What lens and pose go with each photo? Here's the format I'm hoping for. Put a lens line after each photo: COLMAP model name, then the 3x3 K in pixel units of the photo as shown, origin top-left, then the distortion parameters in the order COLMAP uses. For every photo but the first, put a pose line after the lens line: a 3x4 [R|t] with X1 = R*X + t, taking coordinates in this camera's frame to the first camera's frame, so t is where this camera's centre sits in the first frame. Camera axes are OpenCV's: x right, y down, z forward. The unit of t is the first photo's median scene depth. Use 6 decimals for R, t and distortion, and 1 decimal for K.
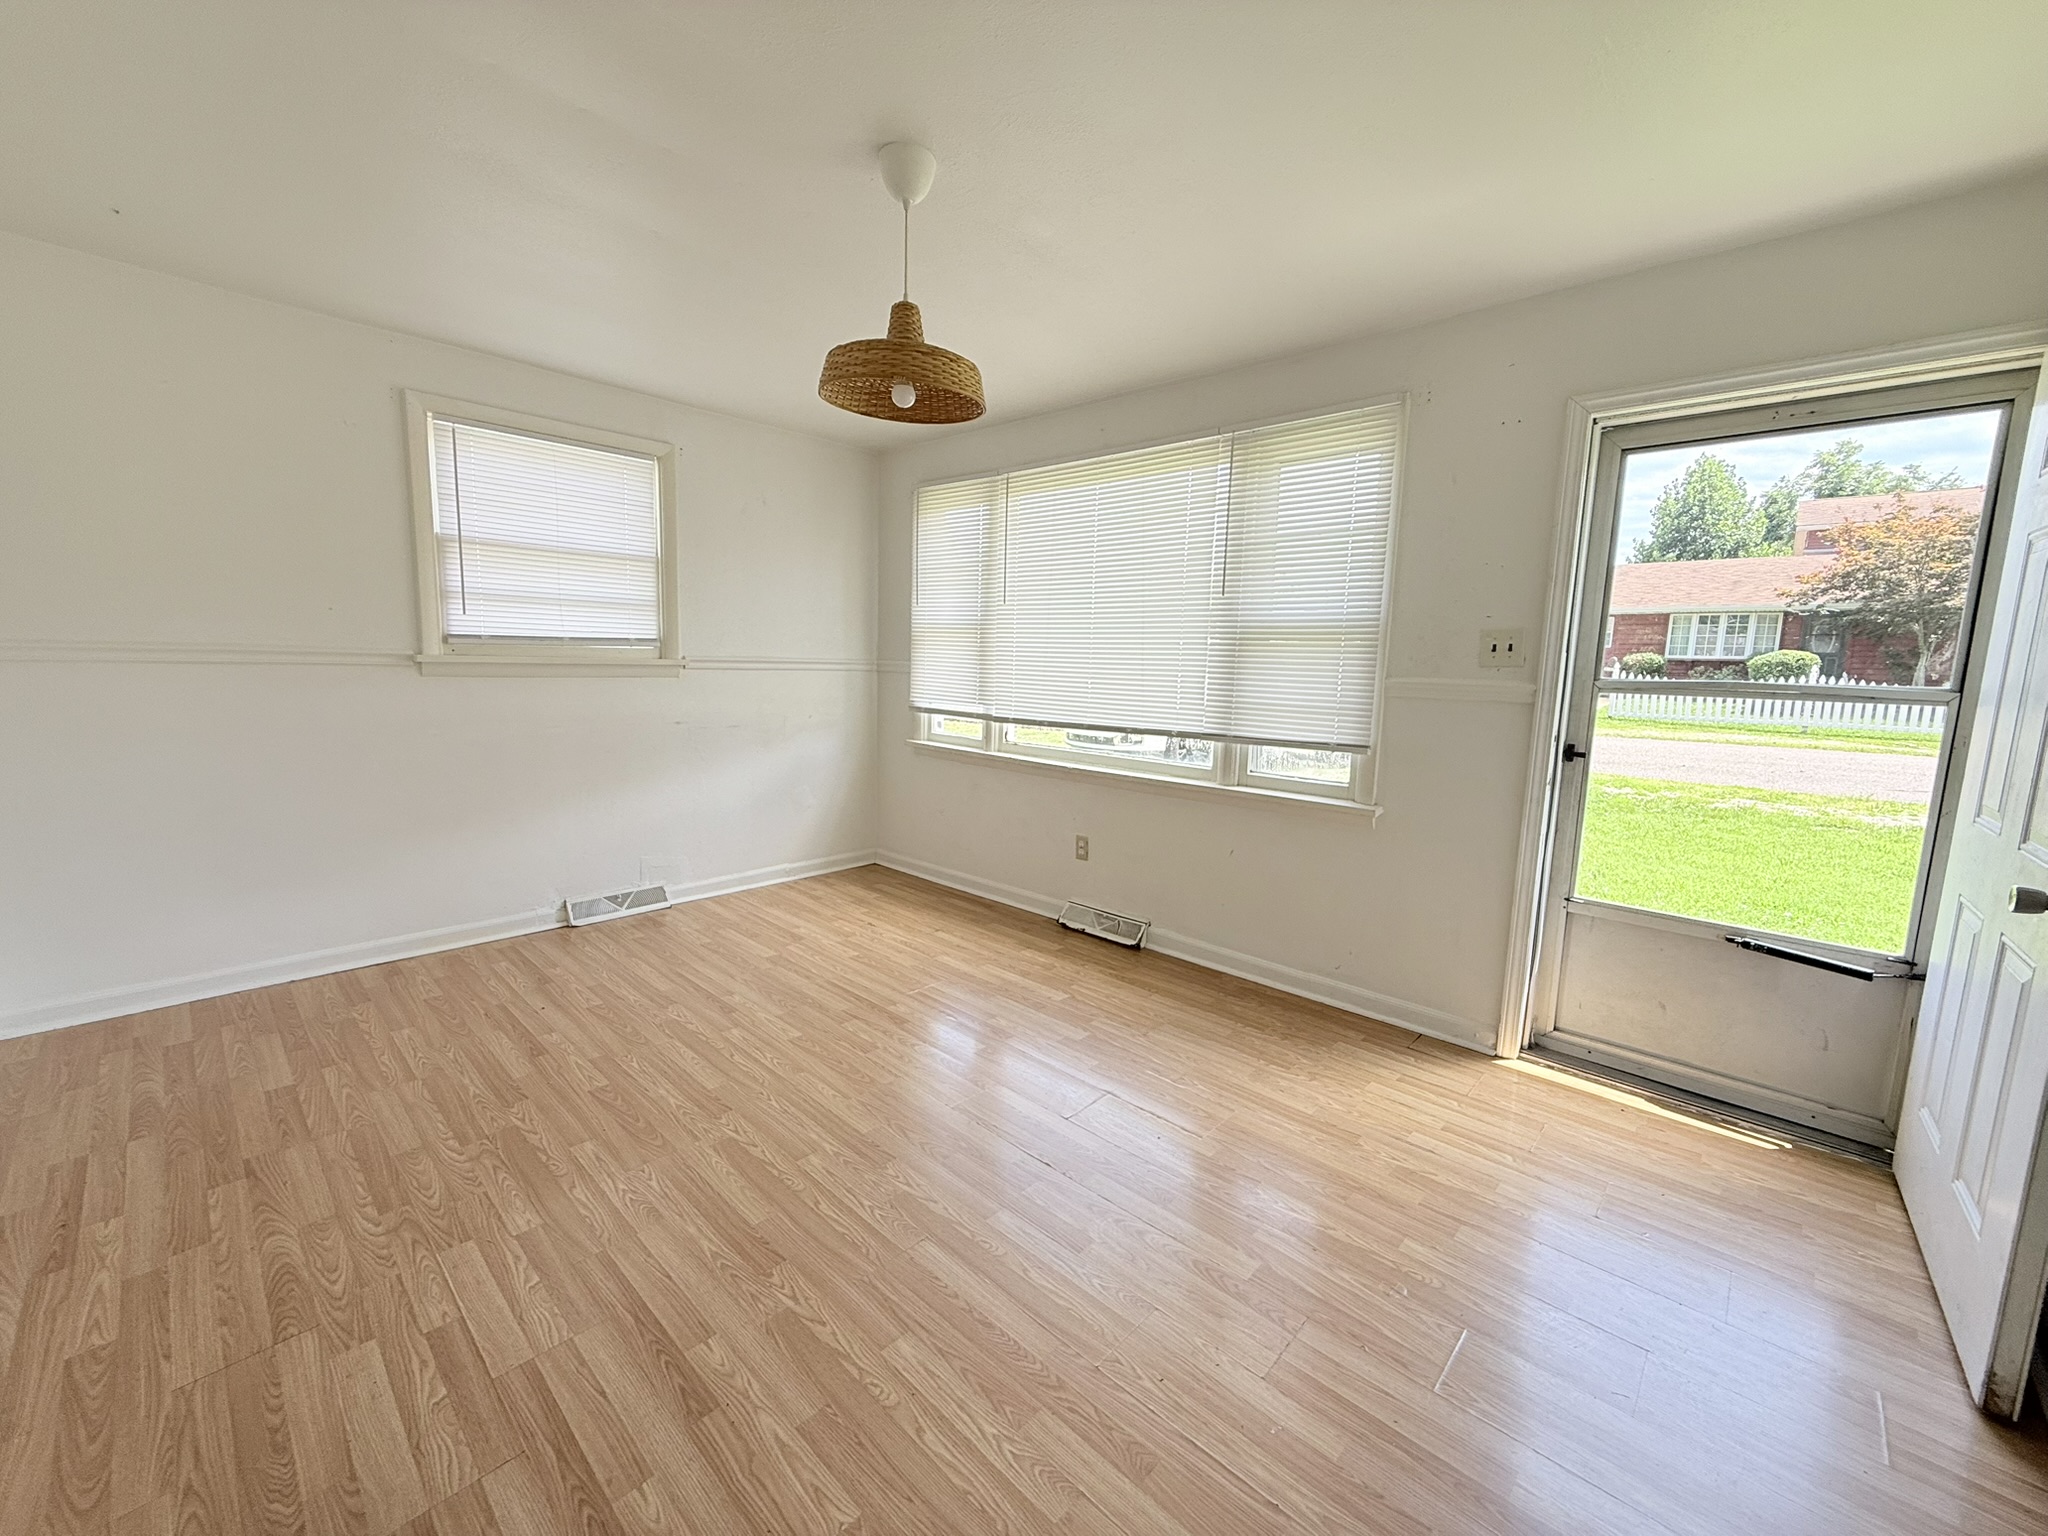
lens RADIAL K [[811.9, 0, 1024.0], [0, 811.9, 768.0], [0, 0, 1]] dist [-0.002503, -0.000144]
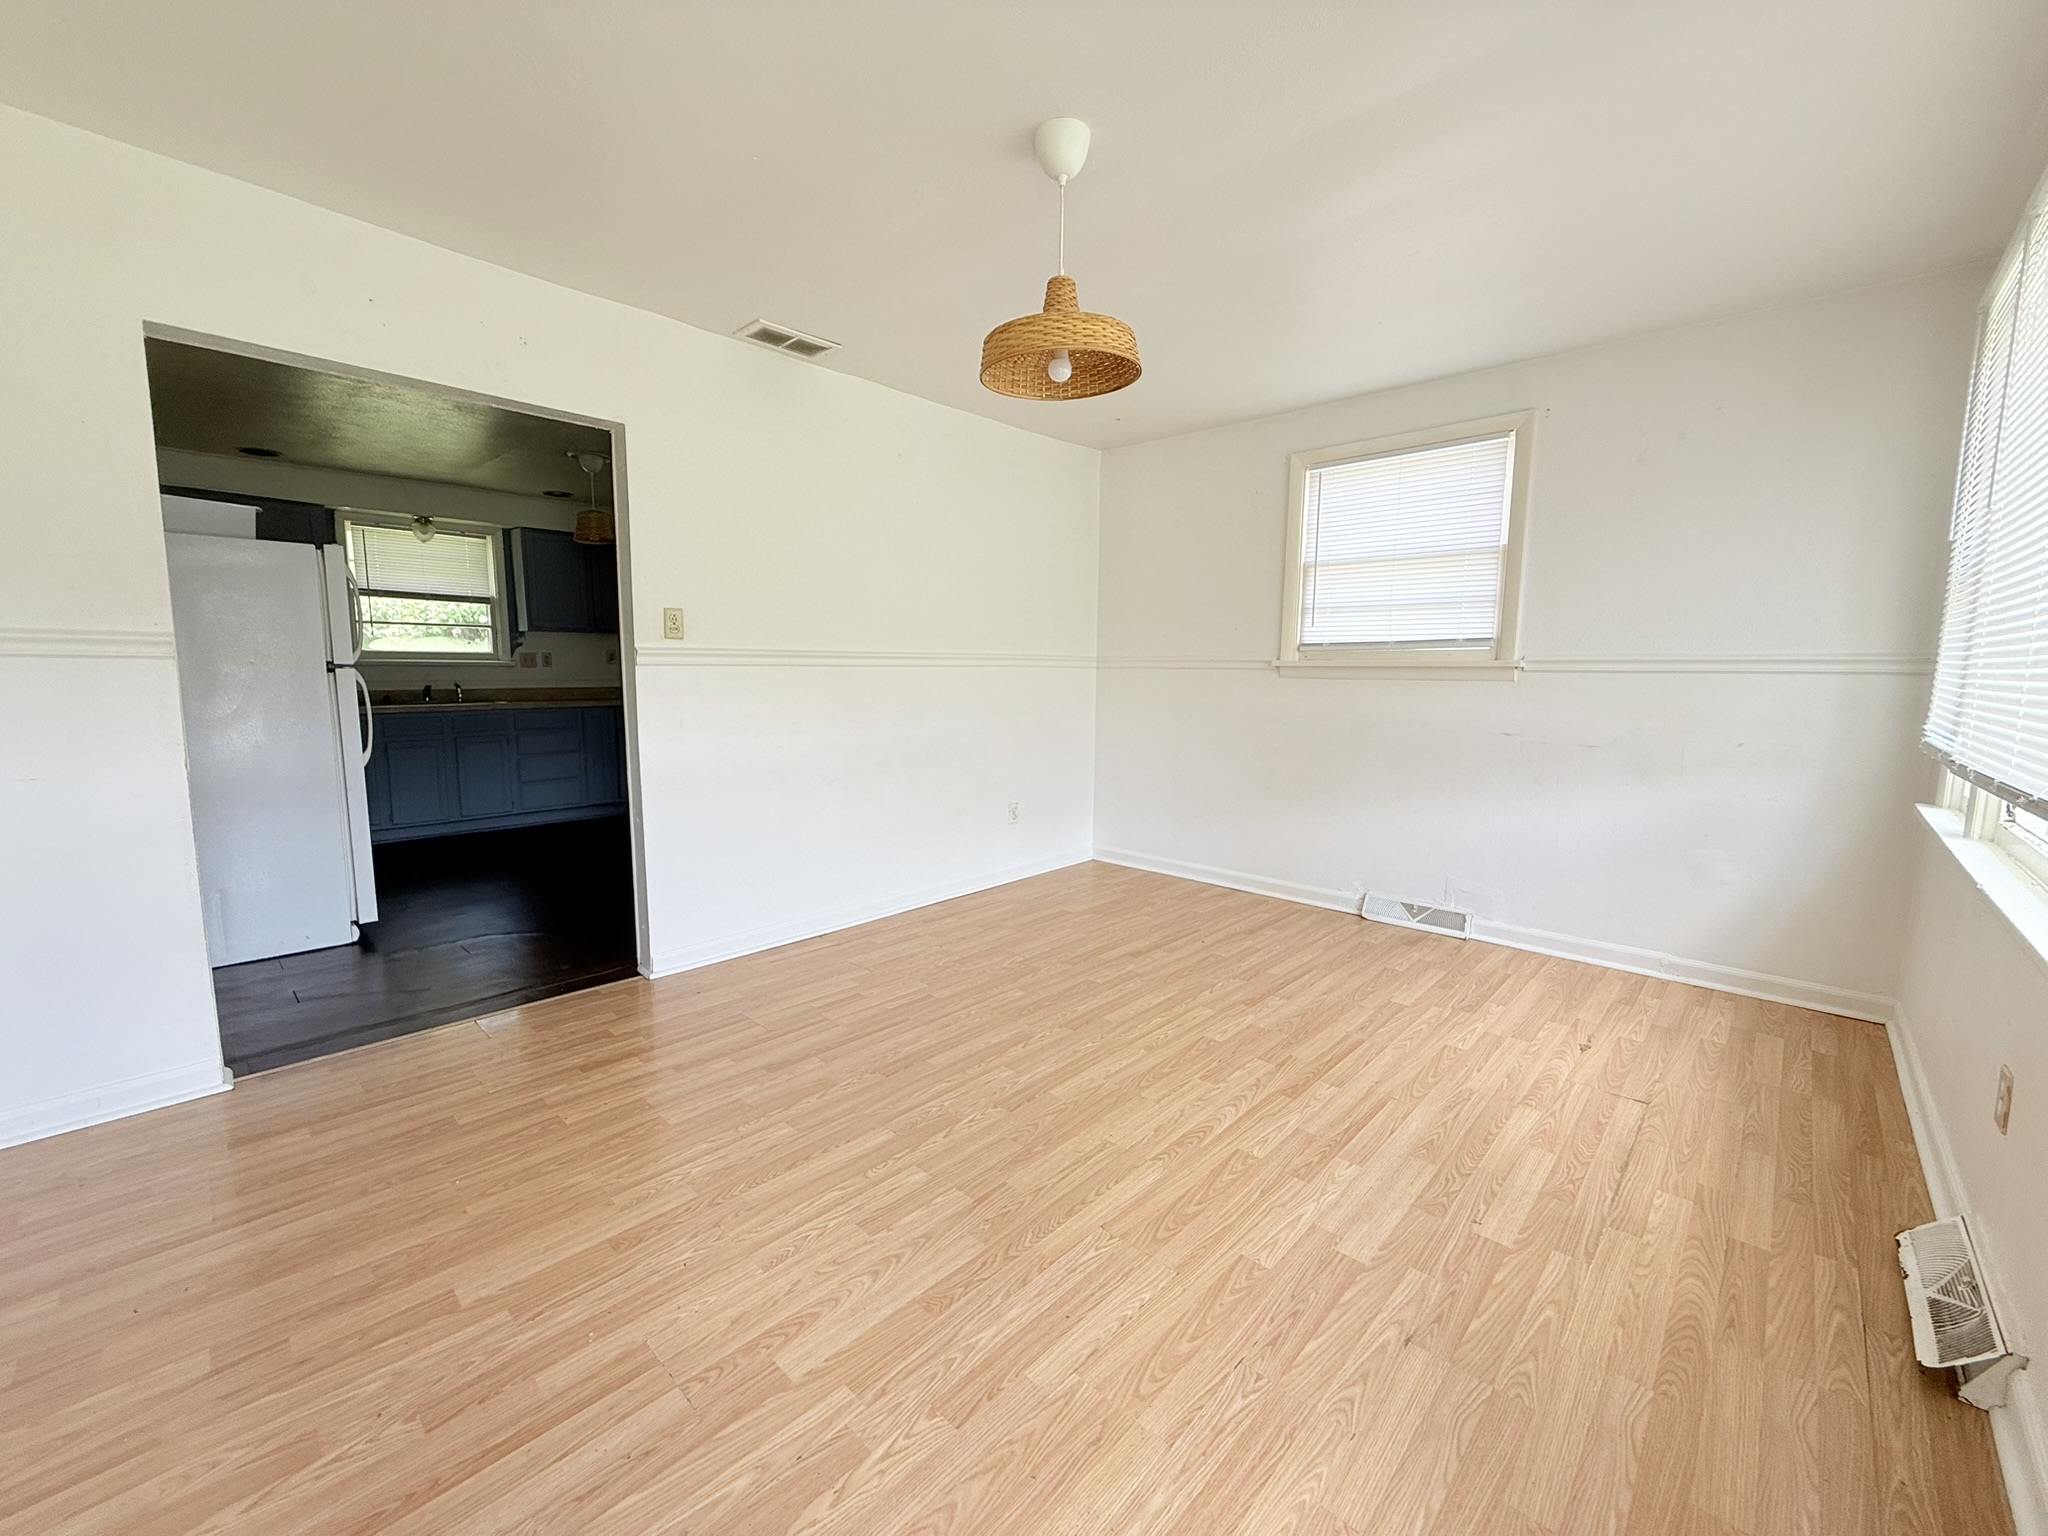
lens RADIAL K [[811.9, 0, 1024.0], [0, 811.9, 768.0], [0, 0, 1]] dist [-0.002503, -0.000144]
pose [[-0.001579, 0.094411, -0.995532, 0.518592], [-0.141622, 0.985478, 0.093682, -0.034239], [0.989920, 0.141137, 0.011814, 0.581286]]
